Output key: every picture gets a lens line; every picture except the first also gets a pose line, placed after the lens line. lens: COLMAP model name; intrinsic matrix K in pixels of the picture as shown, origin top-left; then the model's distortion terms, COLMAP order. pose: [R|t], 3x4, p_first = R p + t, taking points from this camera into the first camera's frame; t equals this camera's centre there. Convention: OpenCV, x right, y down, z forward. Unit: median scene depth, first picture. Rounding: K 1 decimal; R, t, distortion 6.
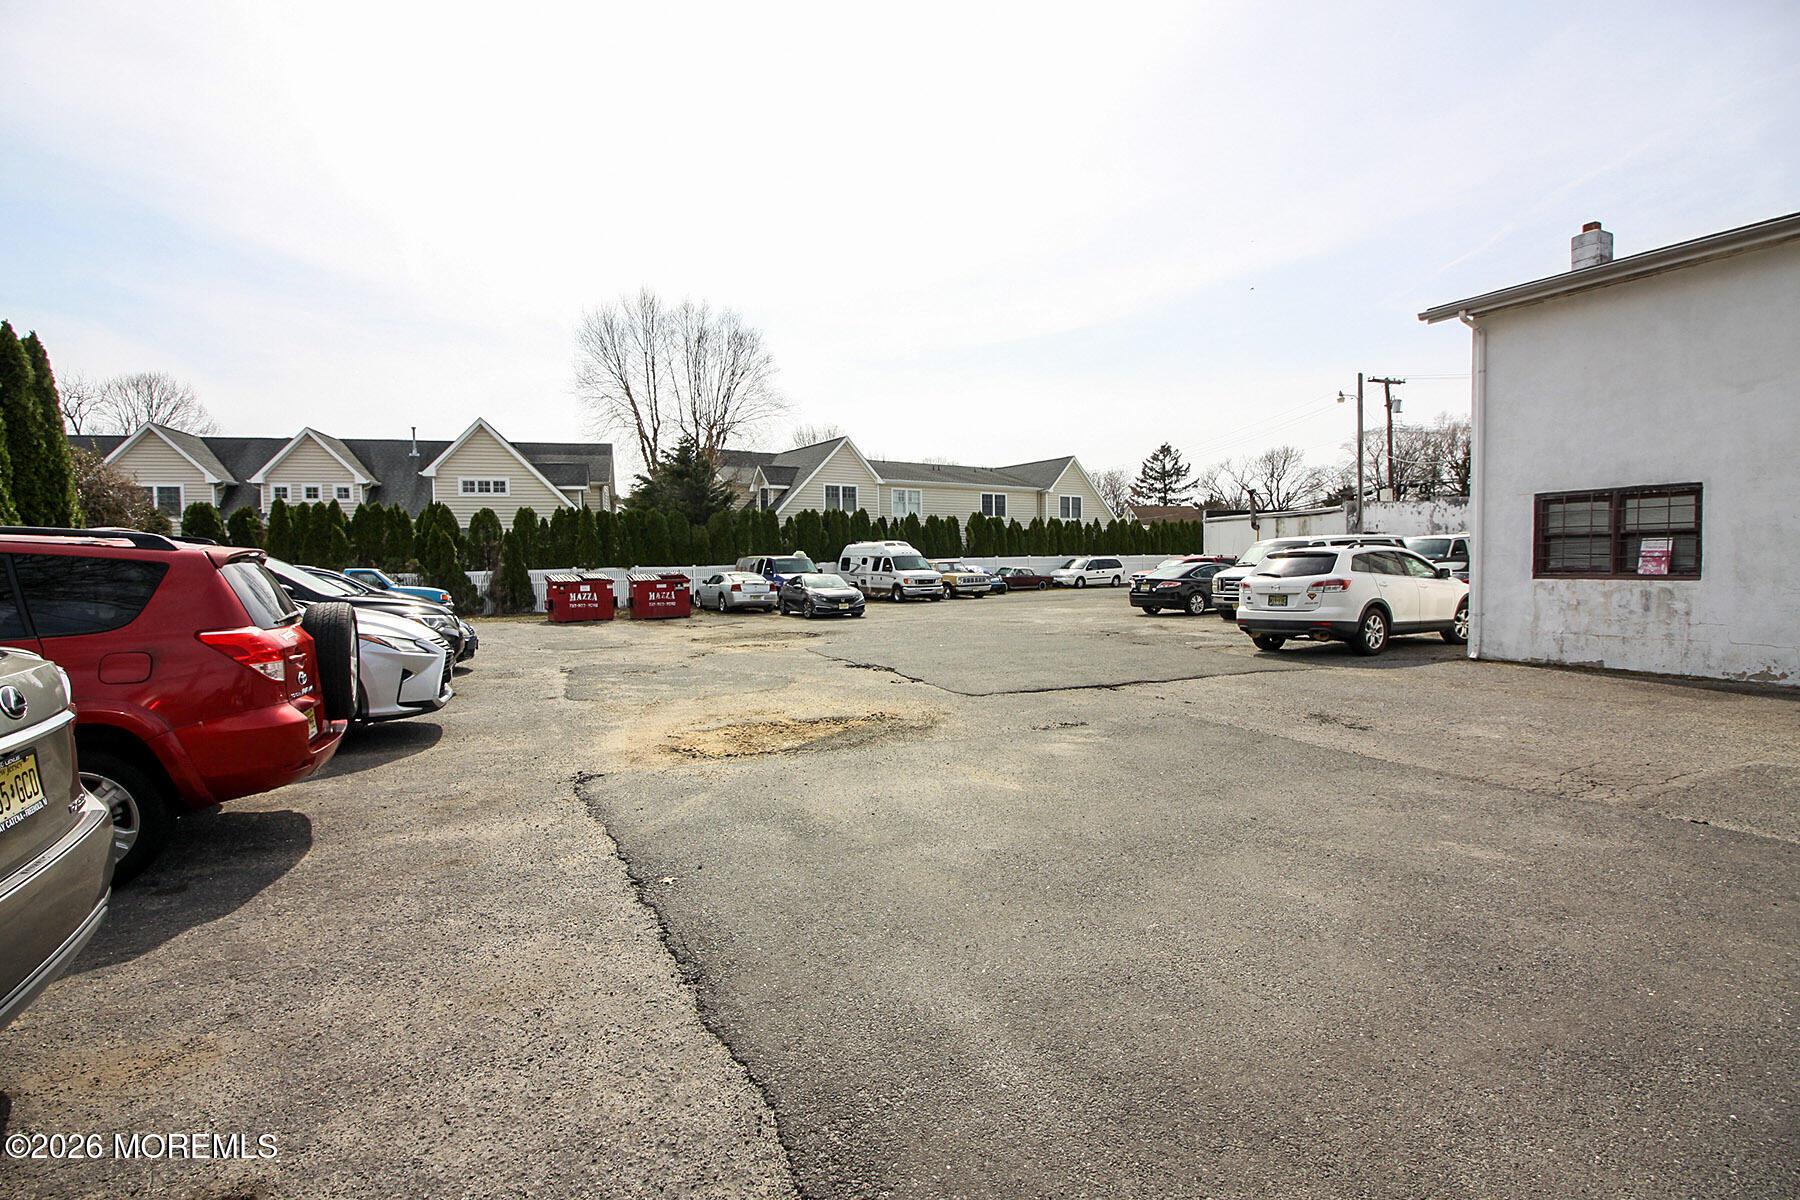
lens RADIAL K [[825.5, 0, 900.0], [0, 825.5, 600.0], [0, 0, 1]] dist [0.000985, -0.010831]
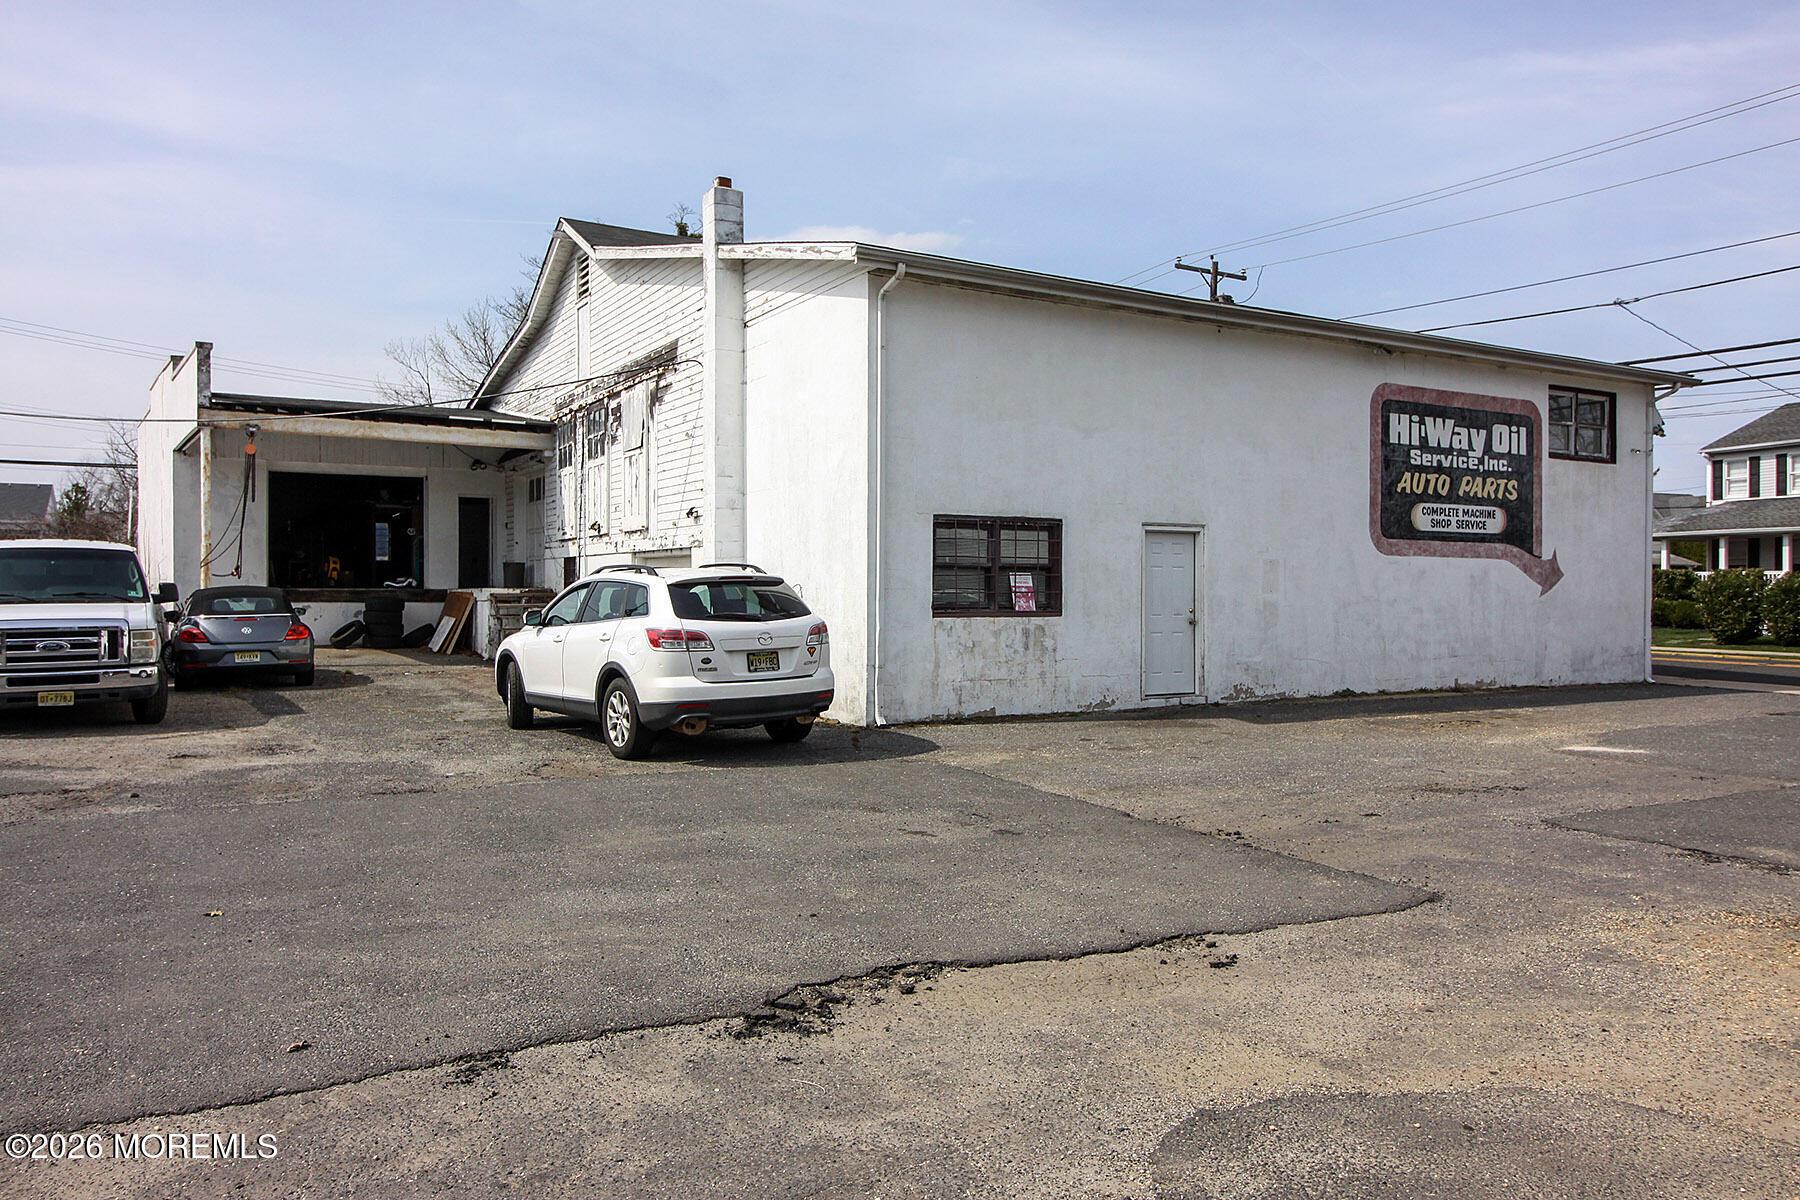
lens RADIAL K [[1251.5, 0, 890.5], [0, 1251.5, 592.5], [0, 0, 1]] dist [0.005939, 0.003033]
pose [[-0.047878, 0.011979, 0.998781, -0.454569], [0.040489, 0.999130, -0.010043, -0.038653], [-0.998032, 0.039959, -0.048321, 1.066336]]
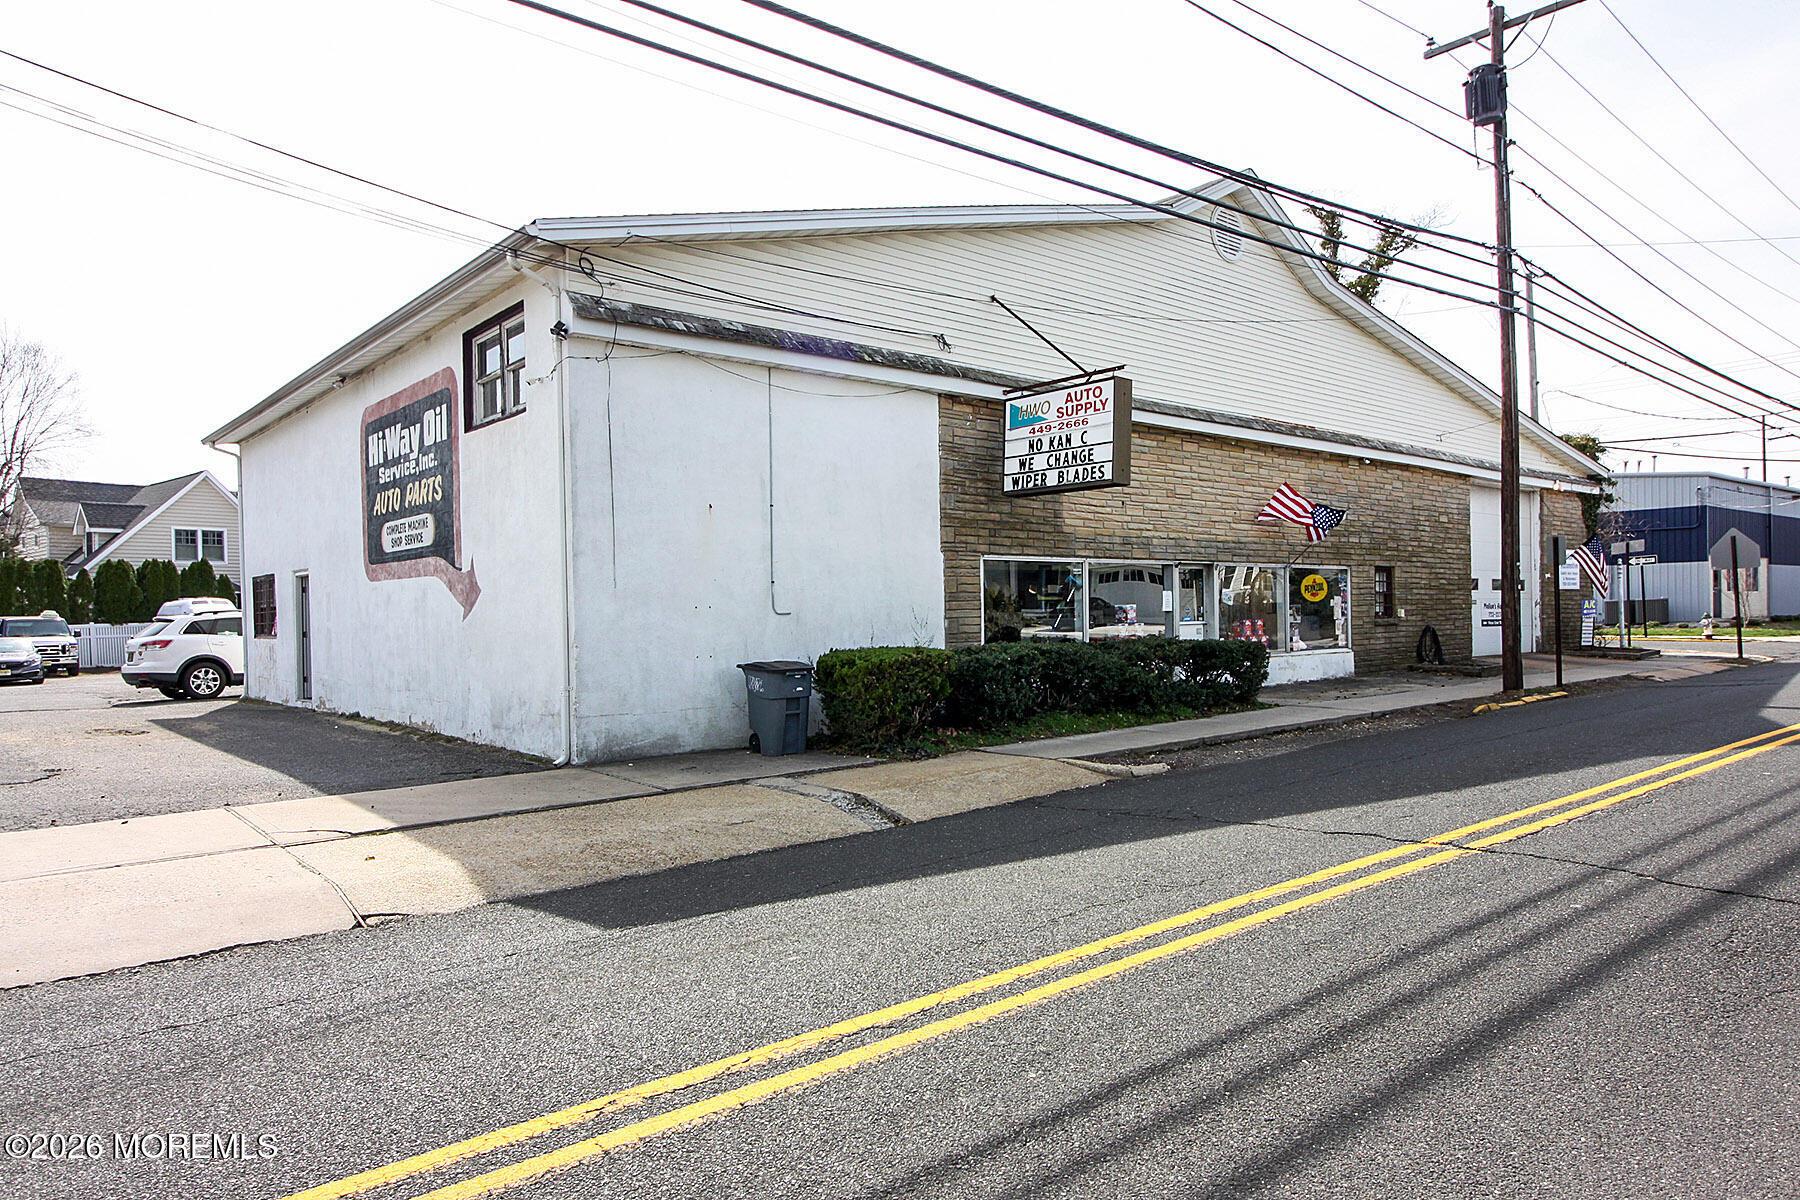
lens RADIAL K [[1107.4, 0, 899.1], [0, 1107.4, 621.0], [0, 0, 1]] dist [0.005550, 0.001074]
pose [[0.965701, -0.006854, 0.259565, 1.287345], [0.017431, 0.999108, -0.038472, 0.034070], [-0.259070, 0.041677, 0.964959, -1.039147]]
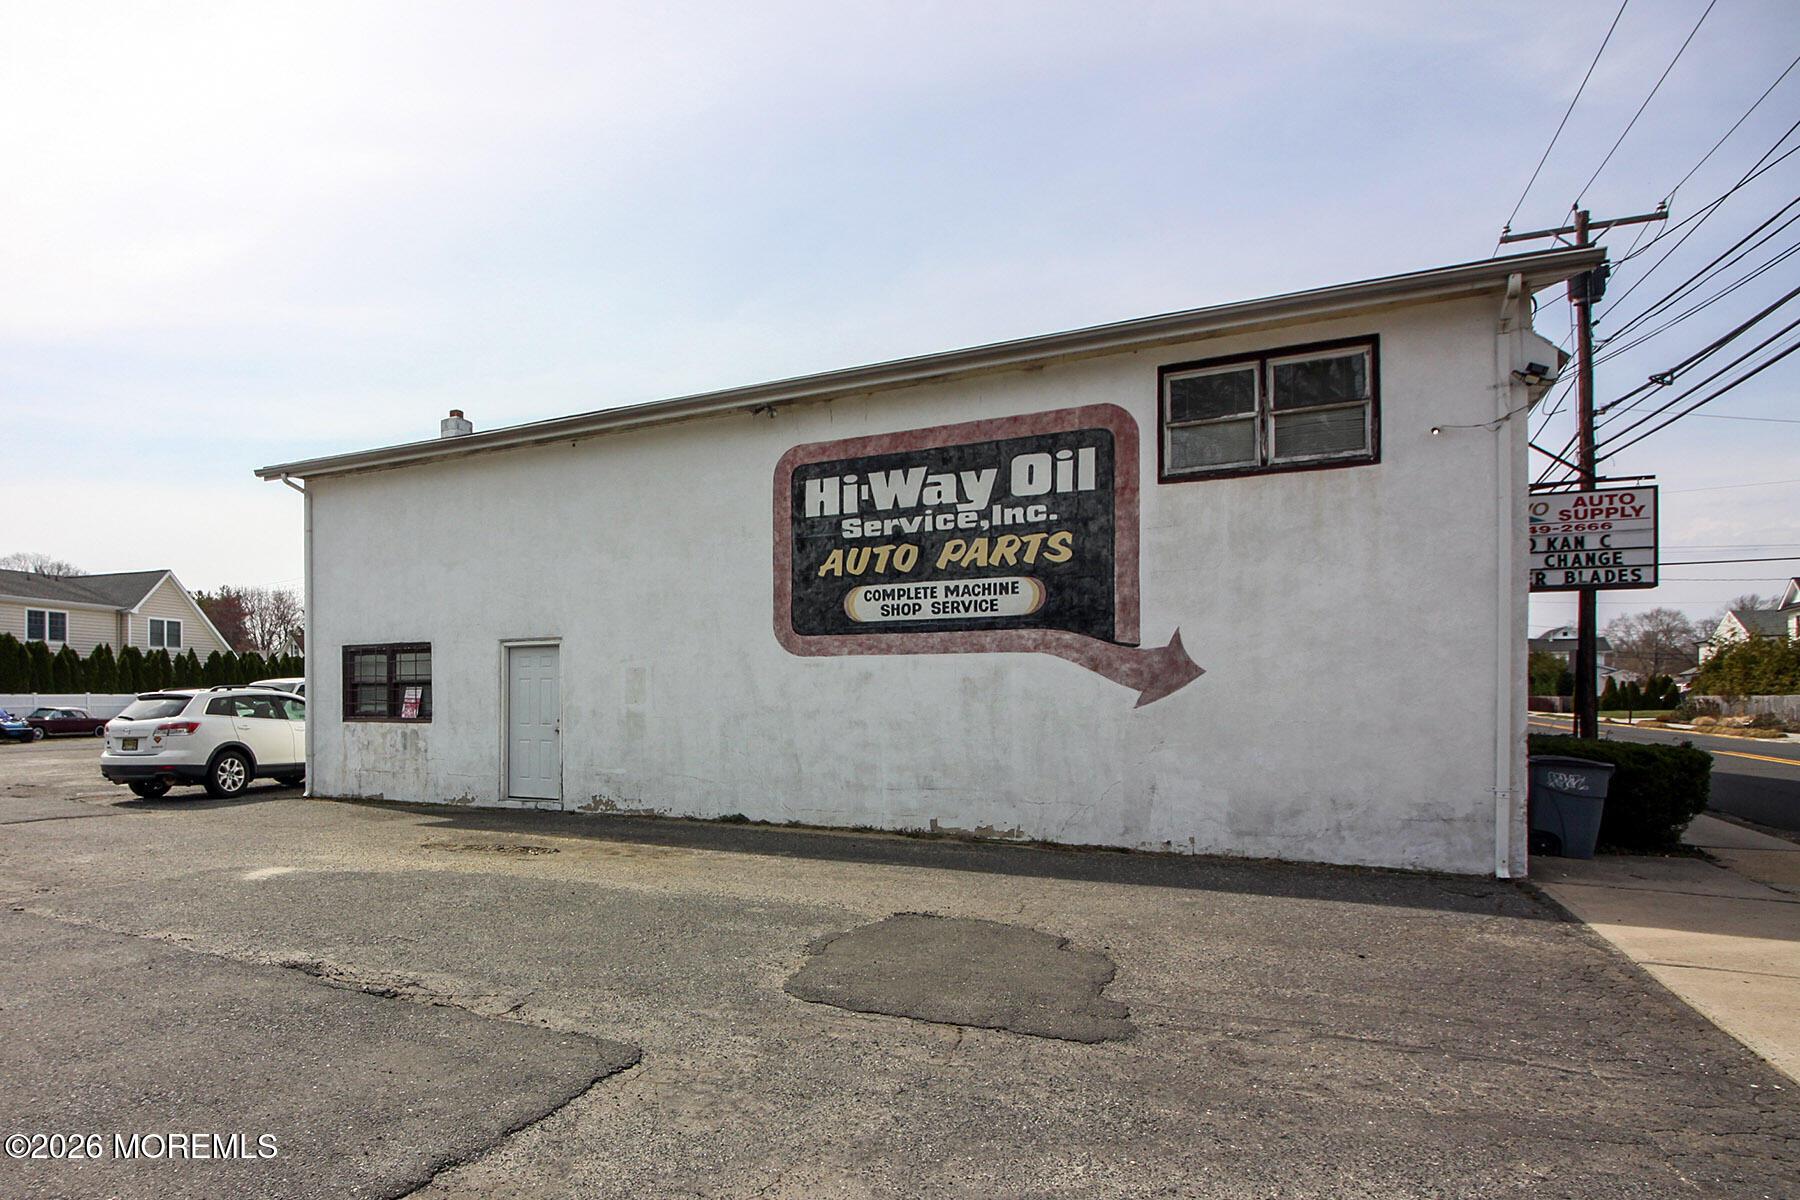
lens RADIAL K [[994.5, 0, 649.0], [0, 994.5, 703.8], [0, 0, 1]] dist [-0.003272, -0.002250]
pose [[0.832185, 0.010728, 0.554394, 0.358601], [0.014183, 0.999074, -0.040623, 0.009667], [-0.554316, 0.041668, 0.831263, -0.330792]]
